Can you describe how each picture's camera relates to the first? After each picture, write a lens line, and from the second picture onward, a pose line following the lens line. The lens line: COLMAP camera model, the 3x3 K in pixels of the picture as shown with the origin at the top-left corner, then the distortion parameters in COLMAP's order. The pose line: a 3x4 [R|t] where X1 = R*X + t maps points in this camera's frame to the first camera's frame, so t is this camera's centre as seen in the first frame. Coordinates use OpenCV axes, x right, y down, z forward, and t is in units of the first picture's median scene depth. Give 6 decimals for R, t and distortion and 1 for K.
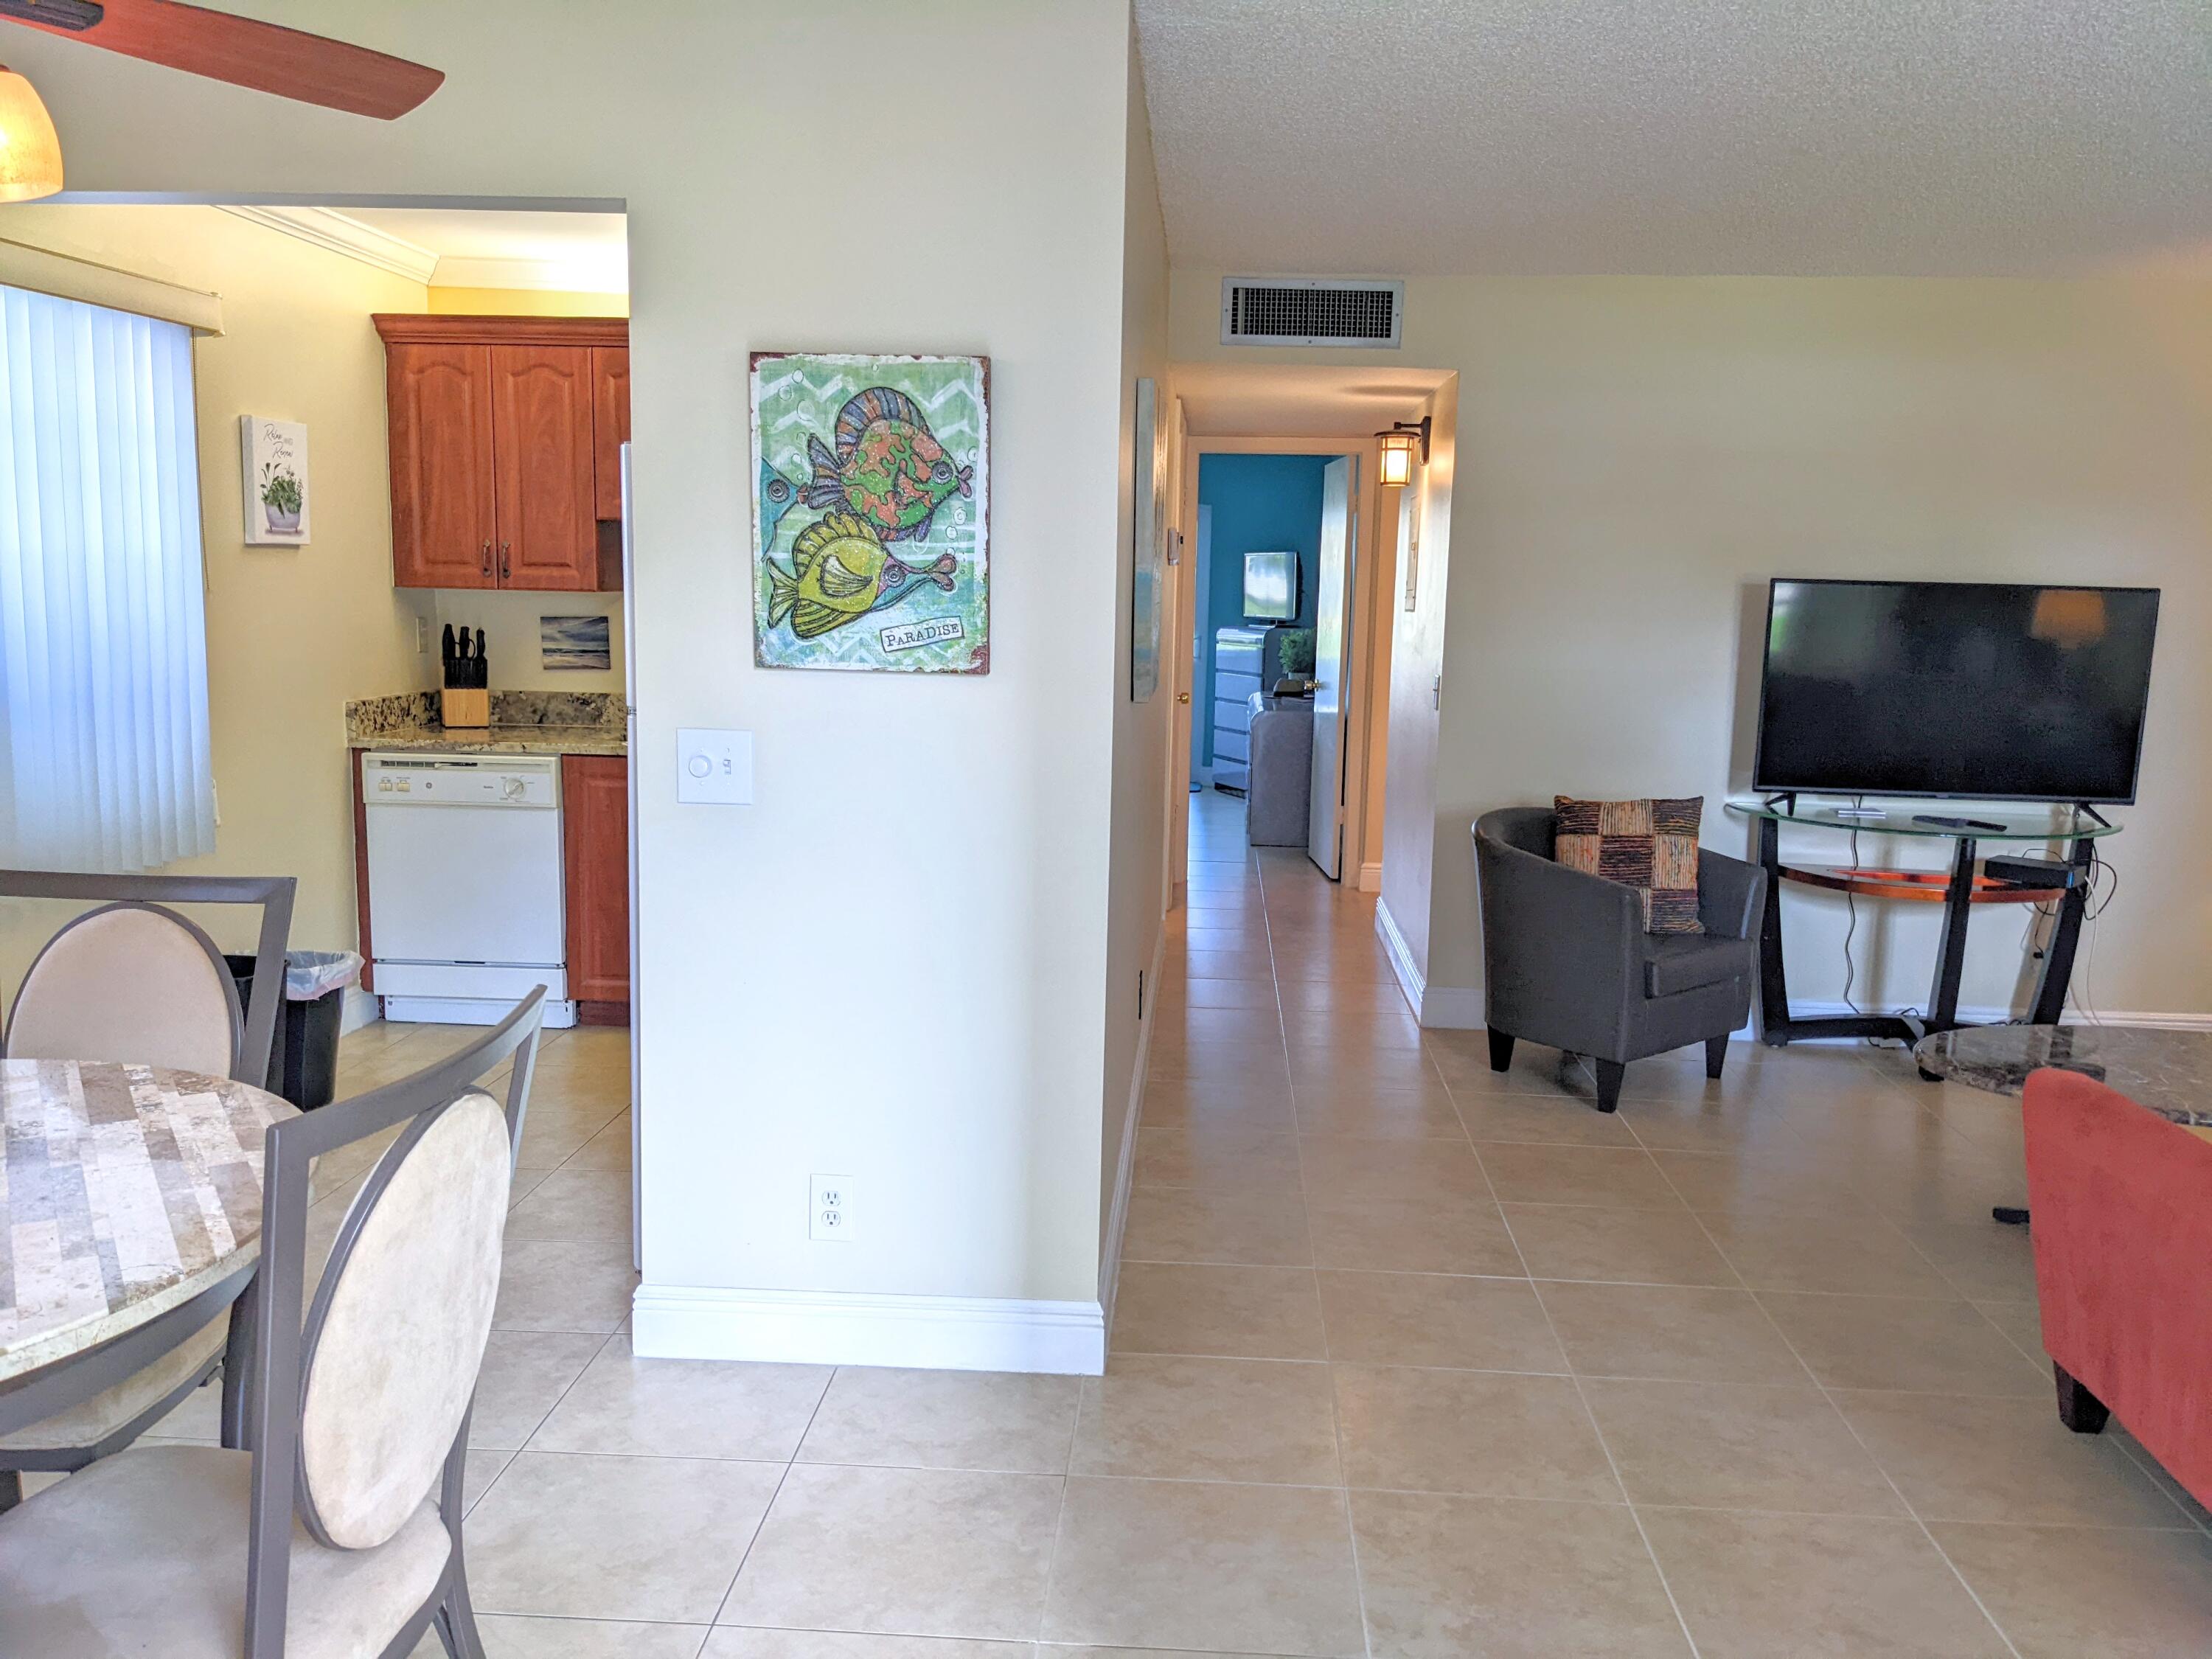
lens RADIAL K [[1791.1, 0, 1106.0], [0, 1791.1, 829.5], [0, 0, 1]] dist [0.005769, 0.004436]
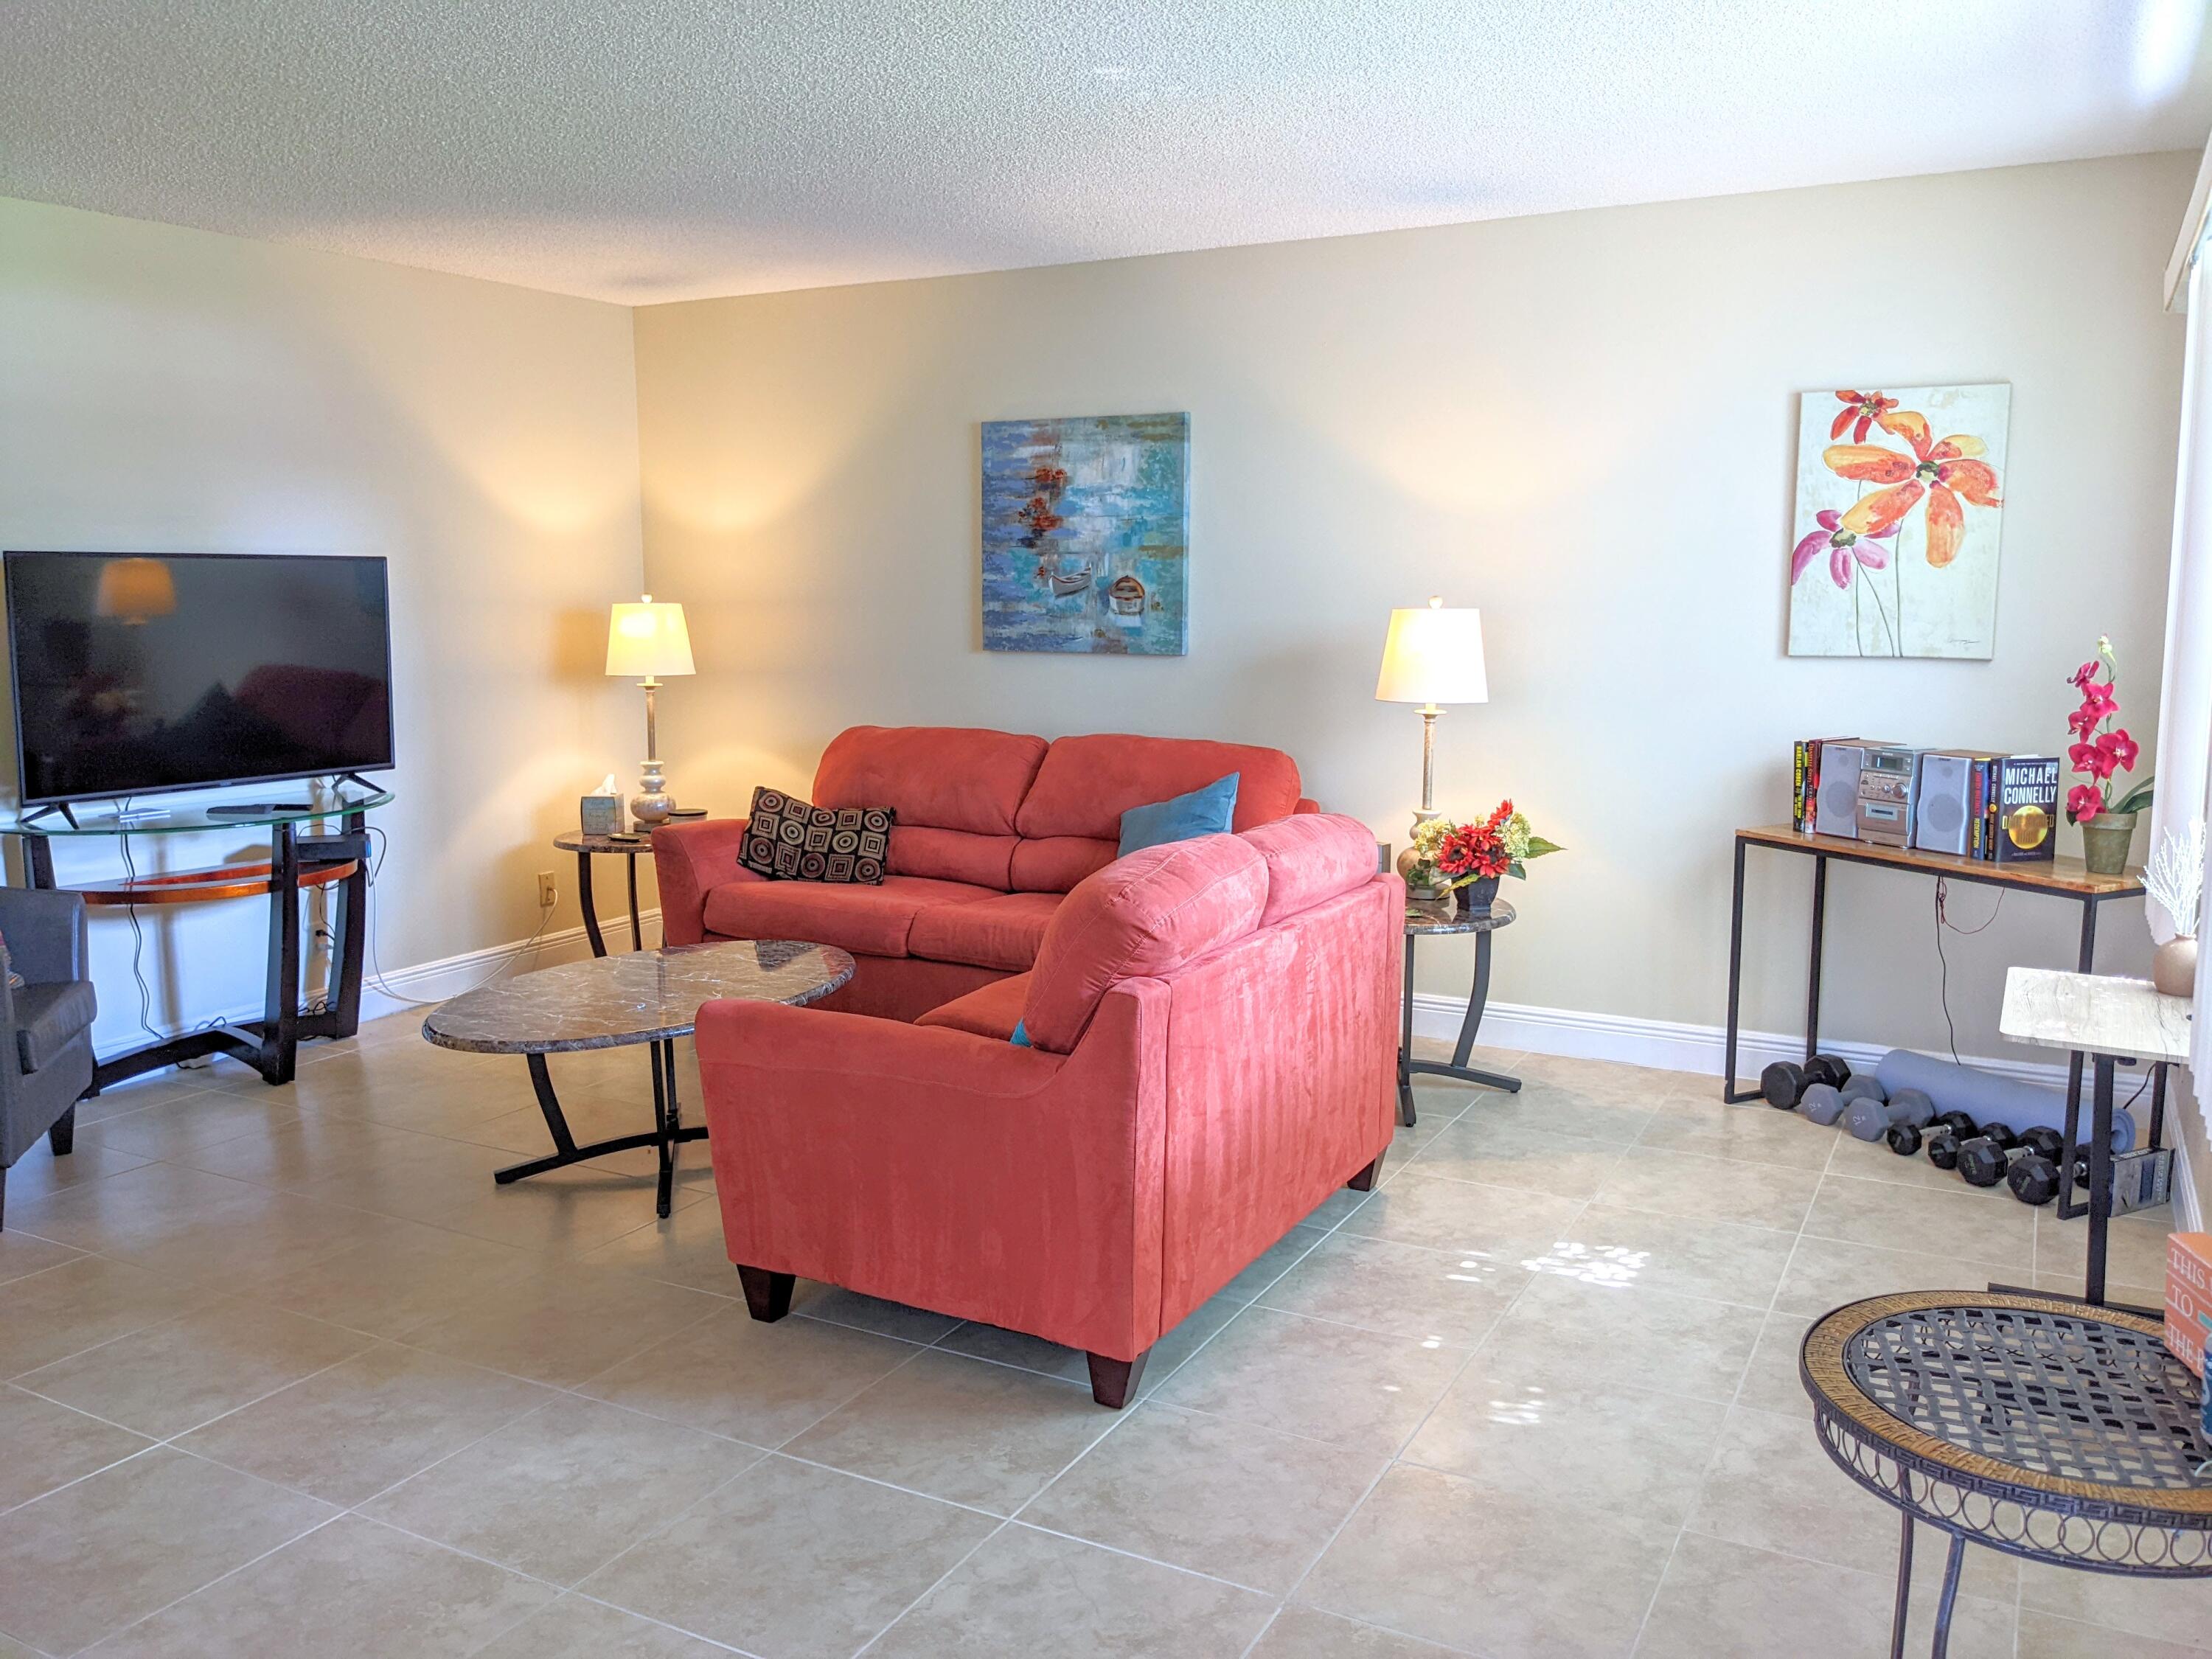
lens RADIAL K [[1791.1, 0, 1106.0], [0, 1791.1, 829.5], [0, 0, 1]] dist [0.005769, 0.004436]
pose [[0.400942, -0.148829, 0.903933, -0.194705], [0.141665, 0.984919, 0.099327, -0.023178], [-0.905084, 0.088231, 0.415980, 0.207716]]
